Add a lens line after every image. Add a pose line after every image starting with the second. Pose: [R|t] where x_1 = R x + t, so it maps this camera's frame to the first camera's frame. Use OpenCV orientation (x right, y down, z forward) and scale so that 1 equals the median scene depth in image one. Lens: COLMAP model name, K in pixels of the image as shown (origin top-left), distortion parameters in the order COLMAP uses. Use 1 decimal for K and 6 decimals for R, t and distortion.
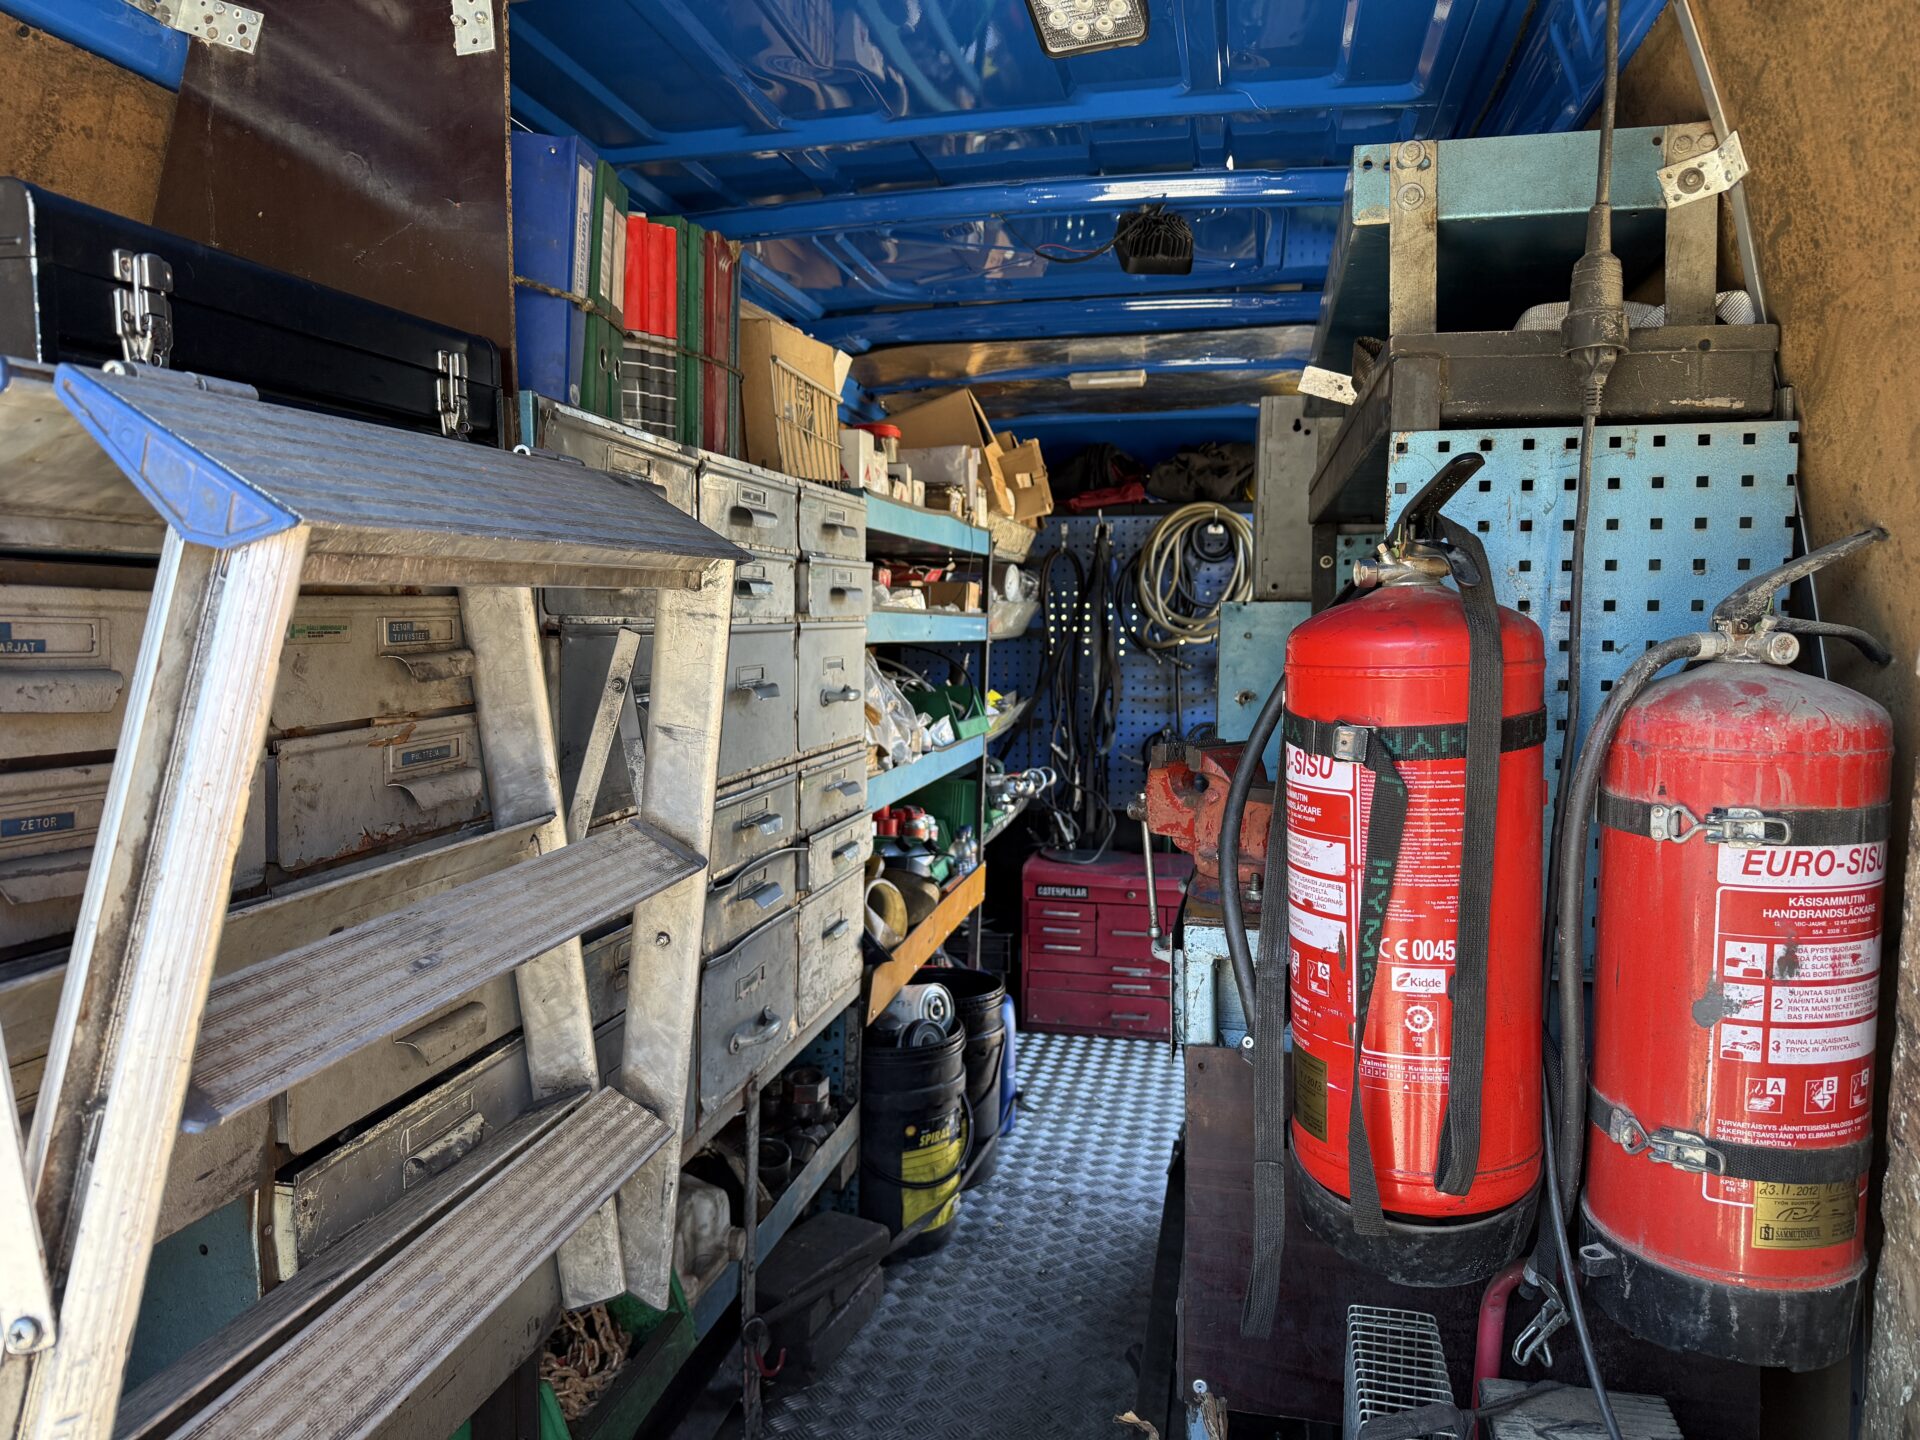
lens RADIAL K [[1359.1, 0, 944.7], [0, 1359.1, 704.8], [0, 0, 1]] dist [0.048350, -0.057621]
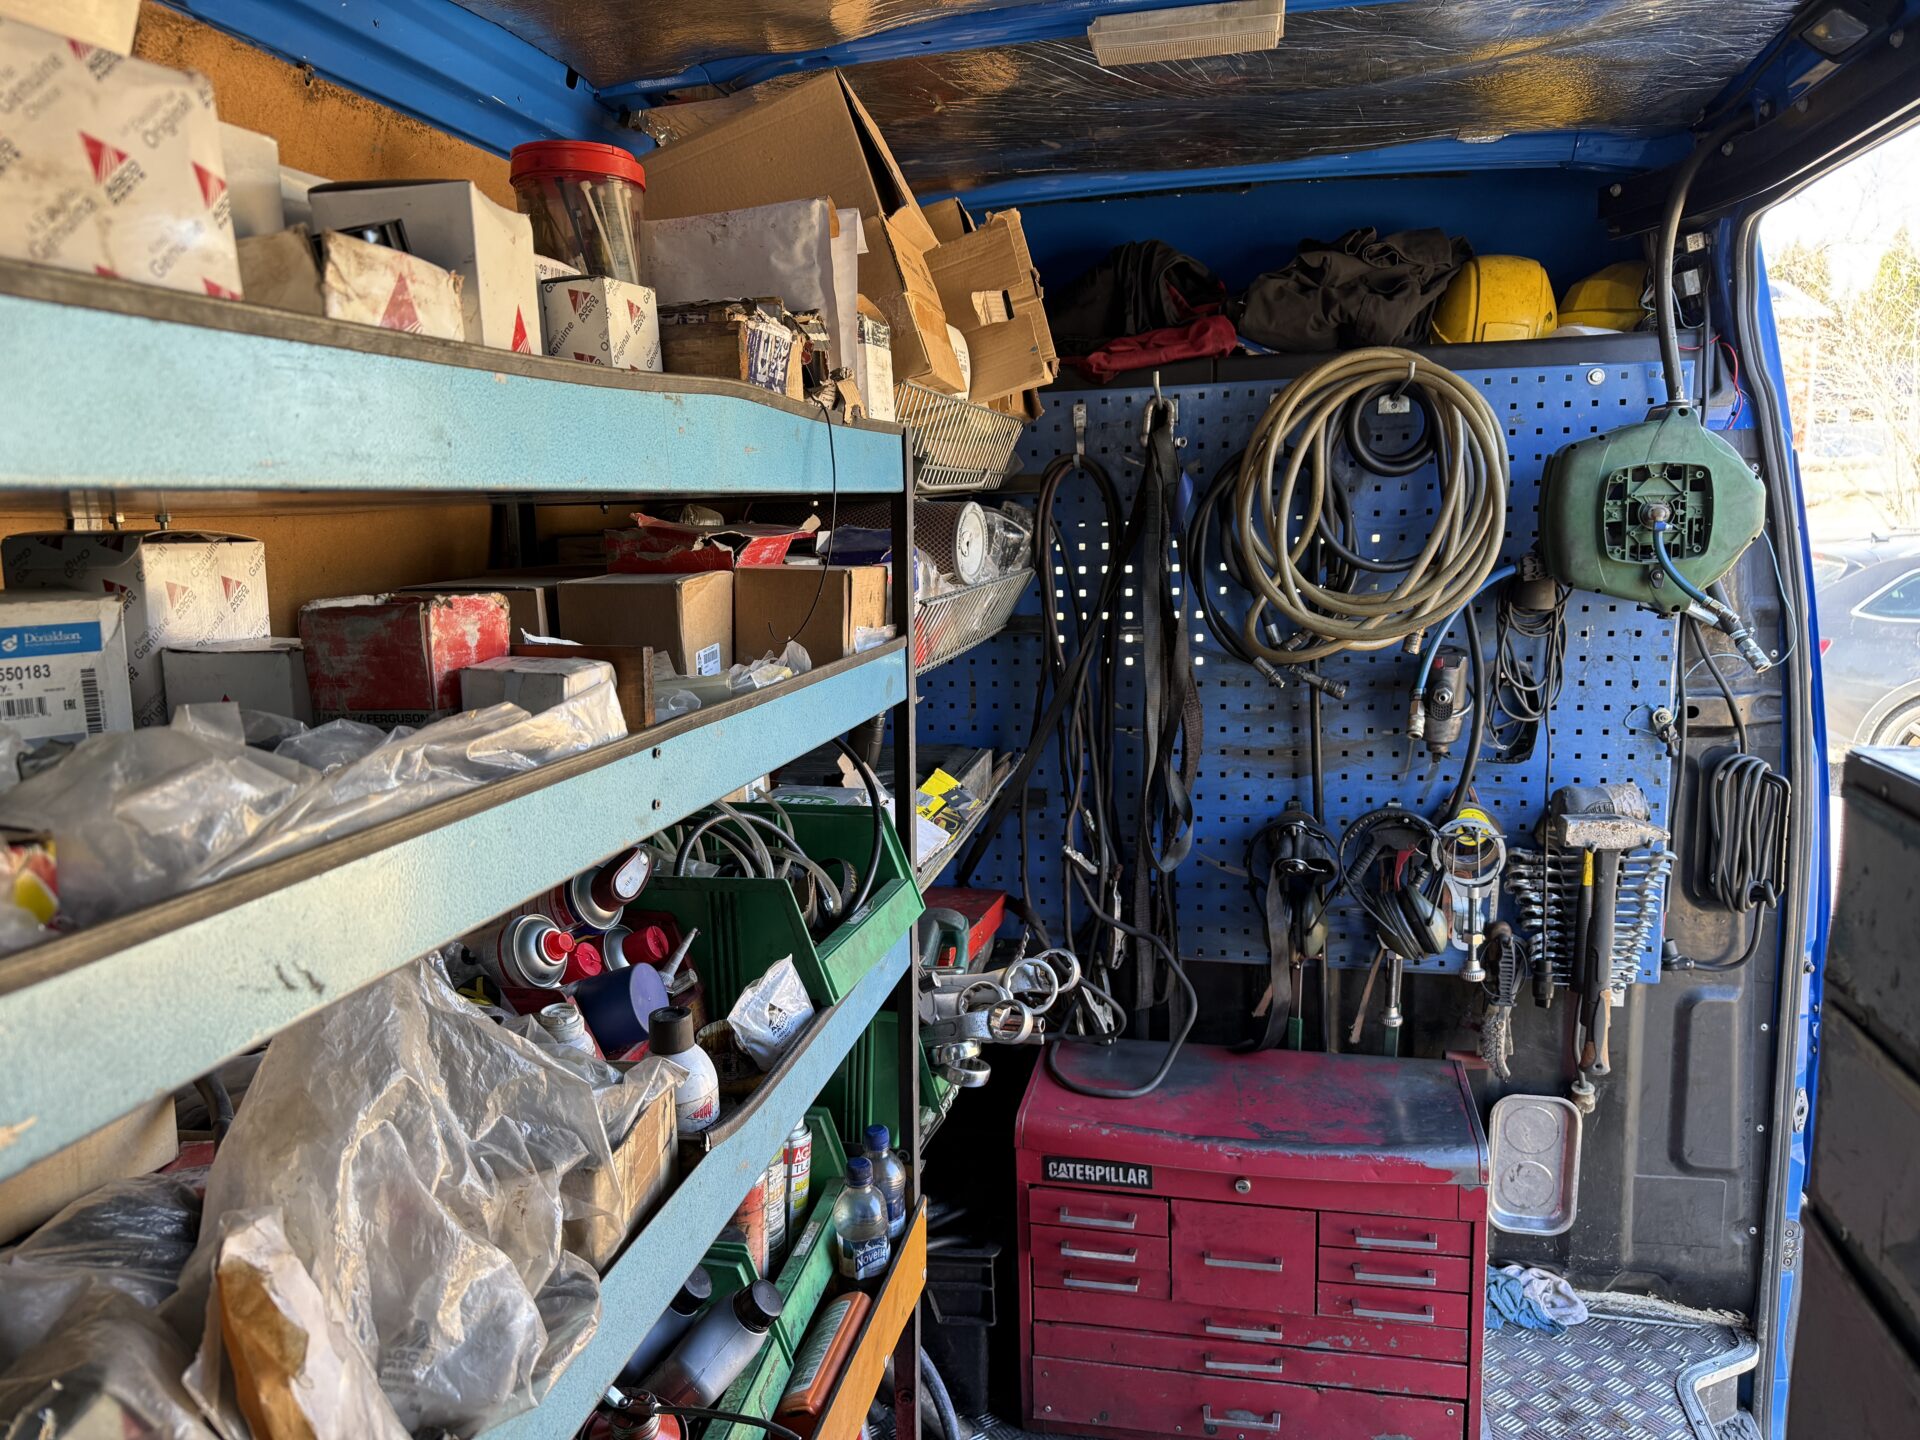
lens RADIAL K [[1359.1, 0, 945.0], [0, 1359.1, 708.3], [0, 0, 1]] dist [0.048350, -0.057621]
pose [[0.999414, -0.034214, -0.000413, 0.036468], [0.034122, 0.995690, 0.086240, -0.069178], [-0.002539, -0.086203, 0.996274, 0.509337]]
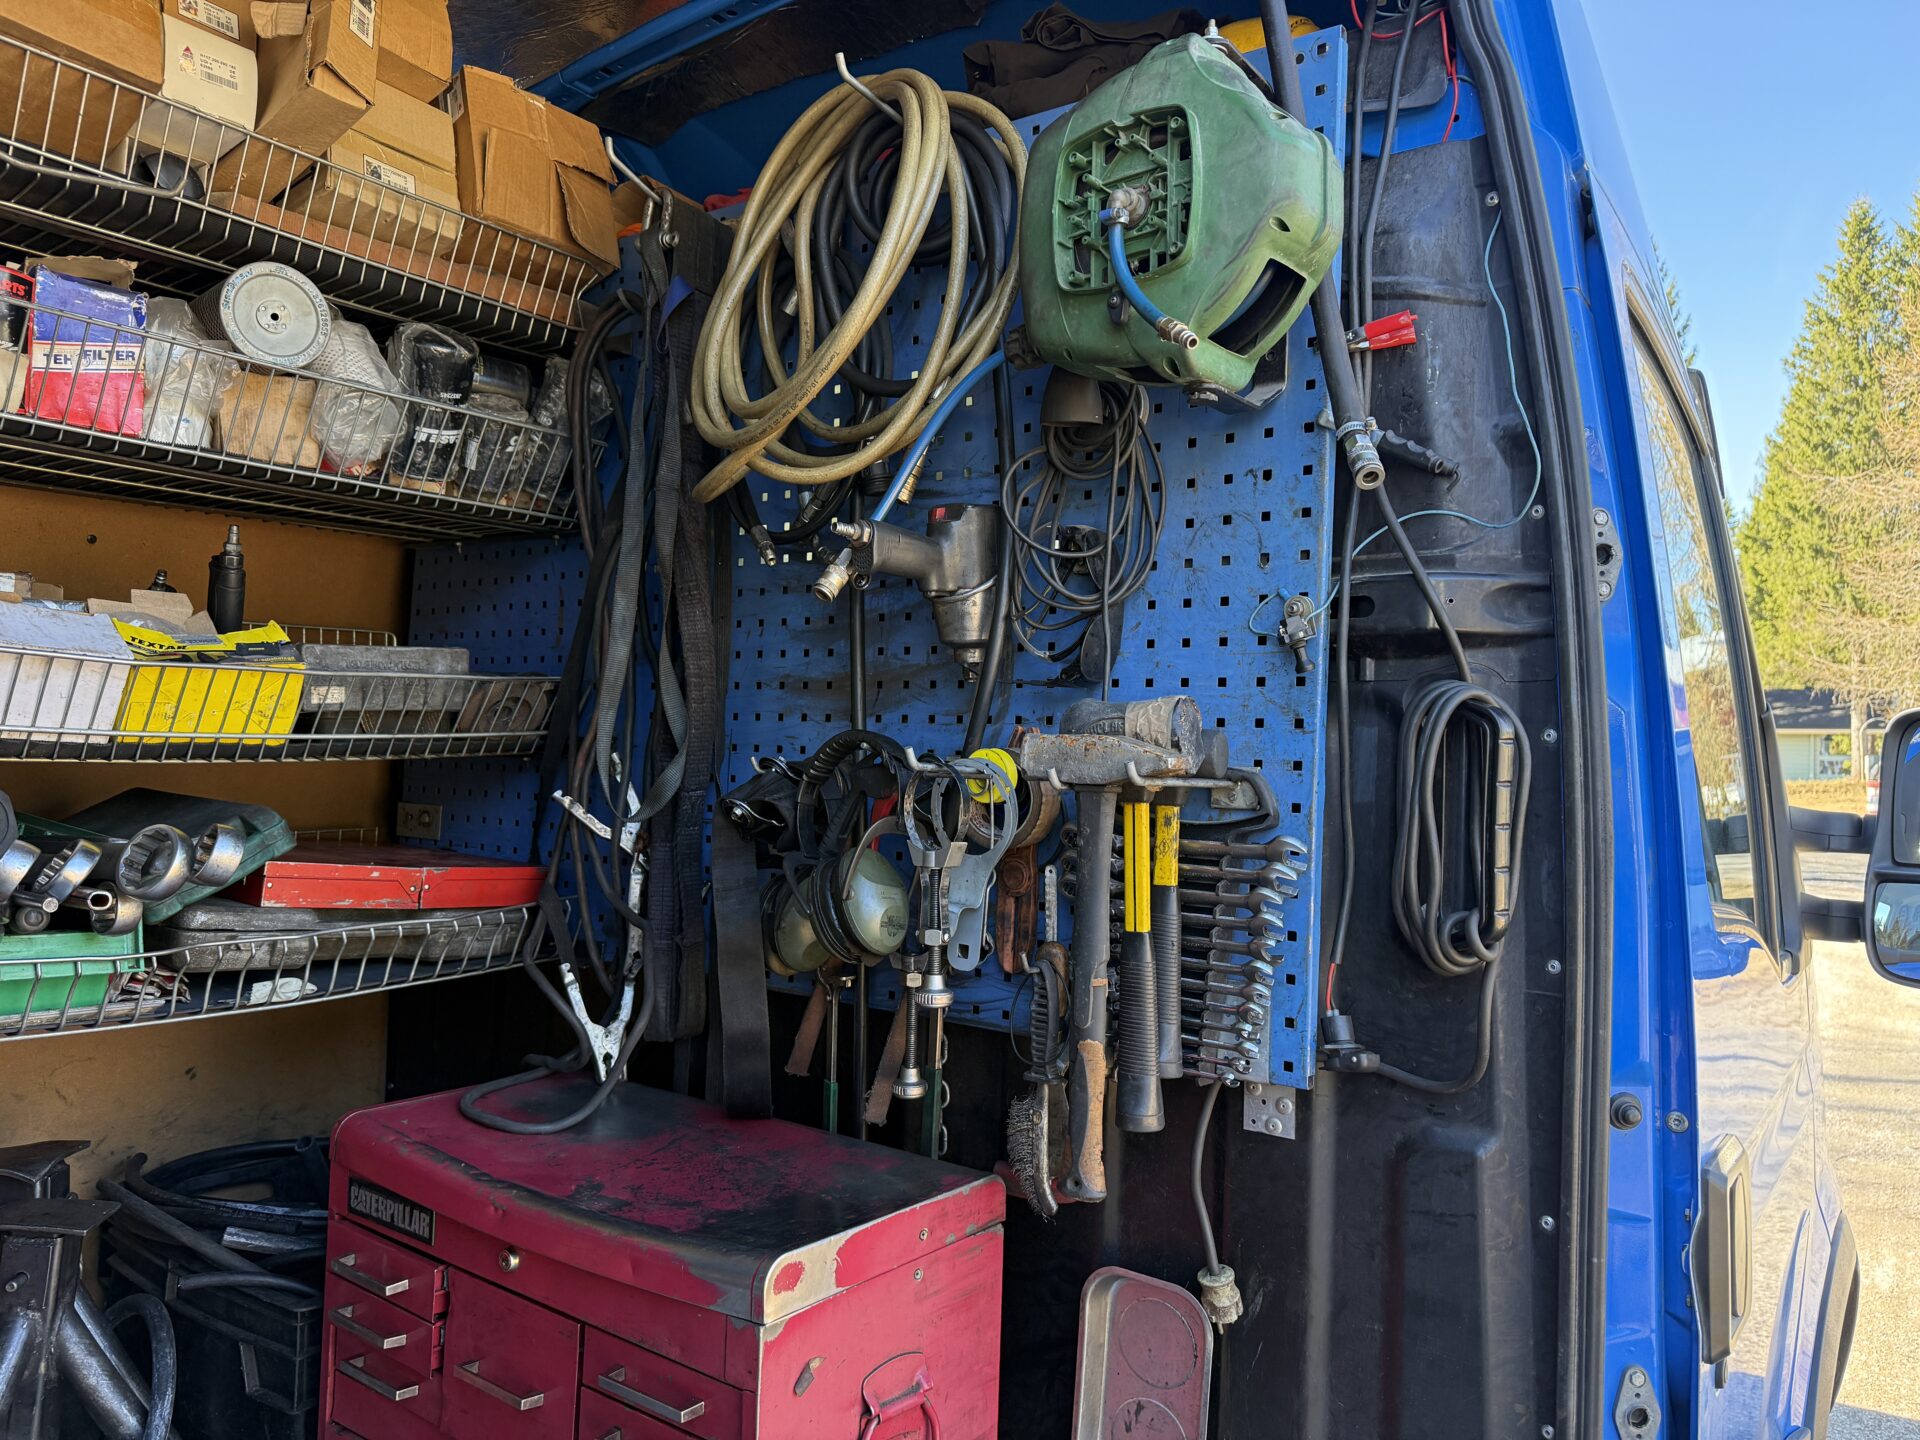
lens RADIAL K [[1359.1, 0, 960.9], [0, 1359.1, 709.4], [0, 0, 1]] dist [0.048350, -0.057621]
pose [[0.912663, 0.012910, -0.408509, 0.380905], [-0.059877, 0.992940, -0.102392, 0.052148], [0.404303, 0.117910, 0.906993, 0.731412]]
